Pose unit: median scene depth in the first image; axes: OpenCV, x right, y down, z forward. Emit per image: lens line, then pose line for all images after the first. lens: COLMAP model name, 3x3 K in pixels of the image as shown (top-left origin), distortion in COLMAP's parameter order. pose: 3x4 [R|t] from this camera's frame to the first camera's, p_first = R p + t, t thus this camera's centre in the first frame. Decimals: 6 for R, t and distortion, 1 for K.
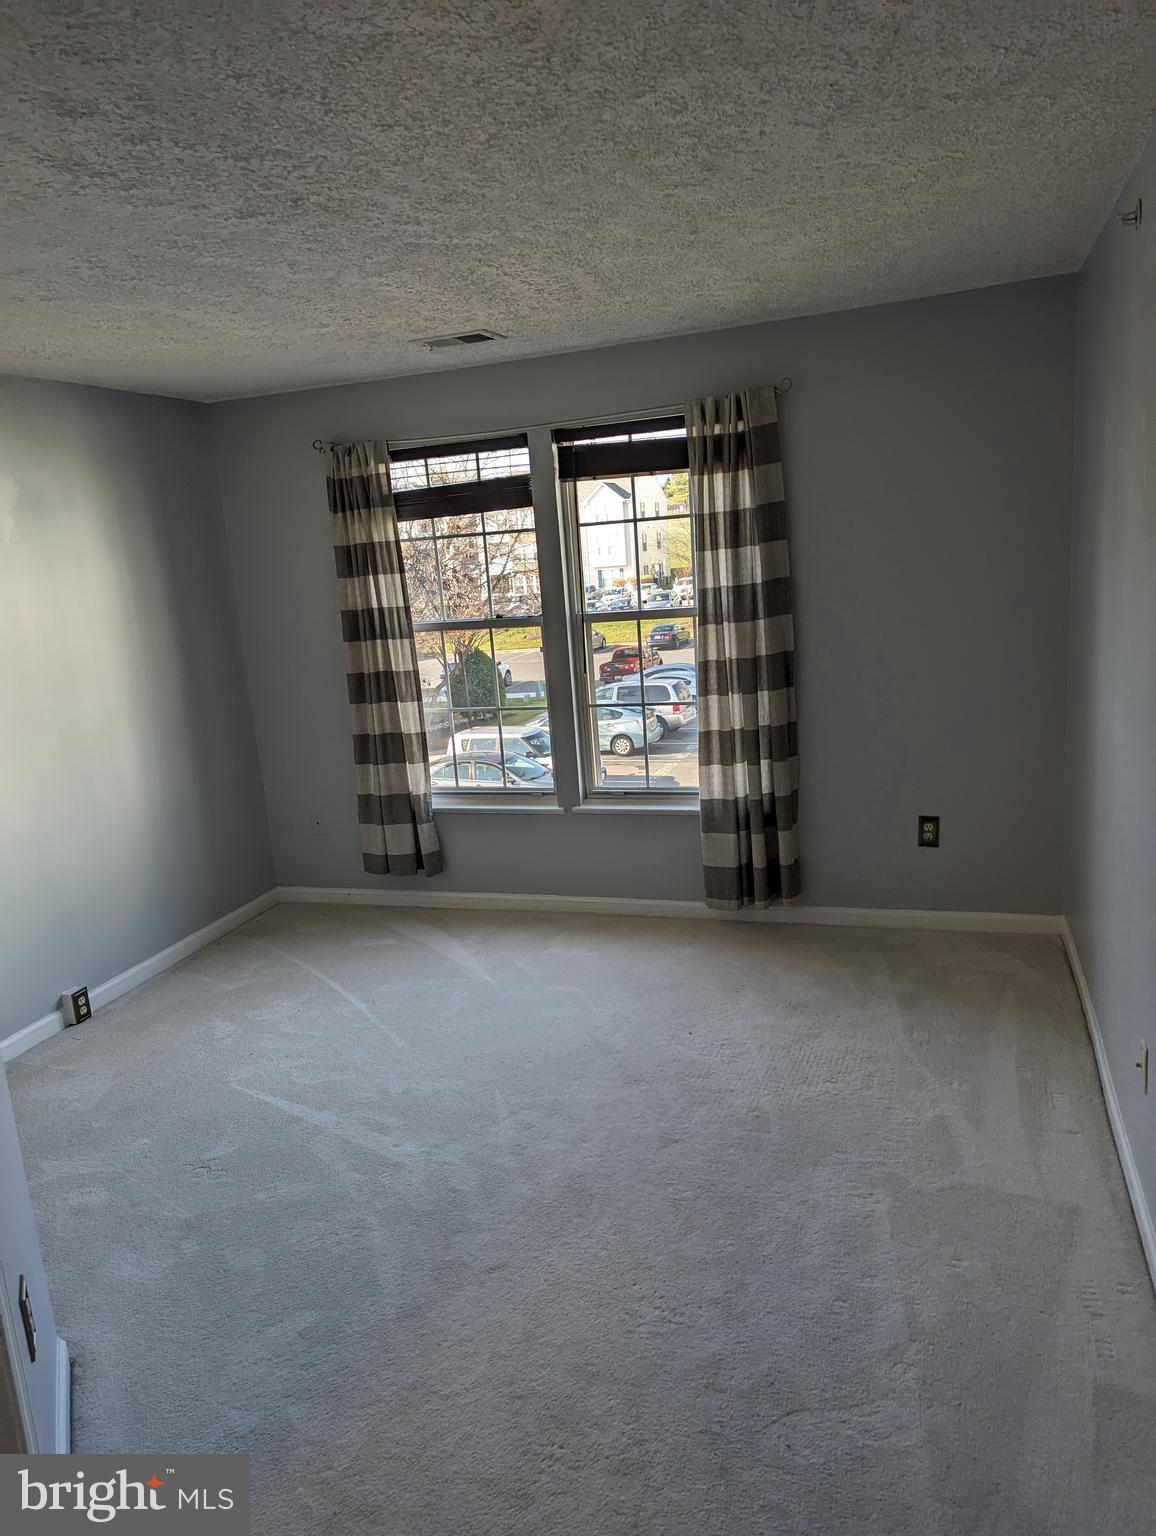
lens RADIAL K [[1065.5, 0, 550.7], [0, 1065.5, 763.4], [0, 0, 1]] dist [0.051659, -0.039427]
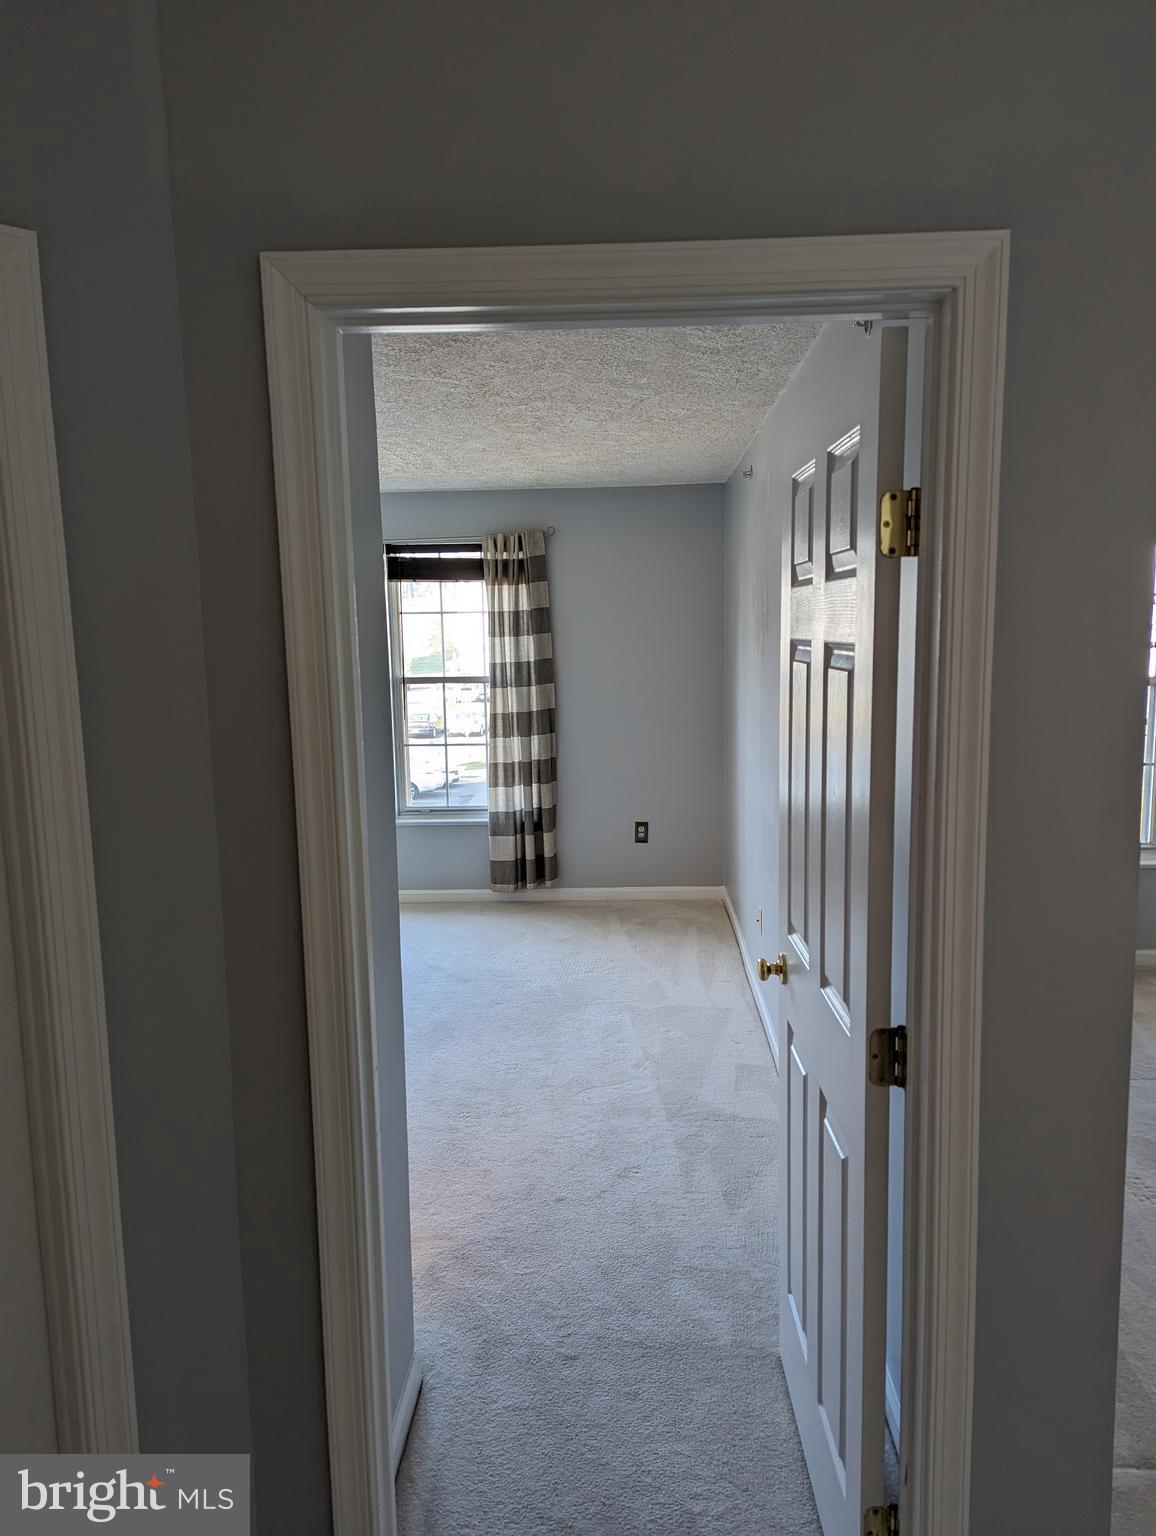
lens RADIAL K [[1065.5, 0, 578.0], [0, 1065.5, 766.8], [0, 0, 1]] dist [0.051659, -0.039427]
pose [[0.954674, 0.023763, 0.296702, -0.171863], [0.001678, 0.996362, -0.085200, 0.098004], [-0.297647, 0.081836, 0.951162, -0.385559]]
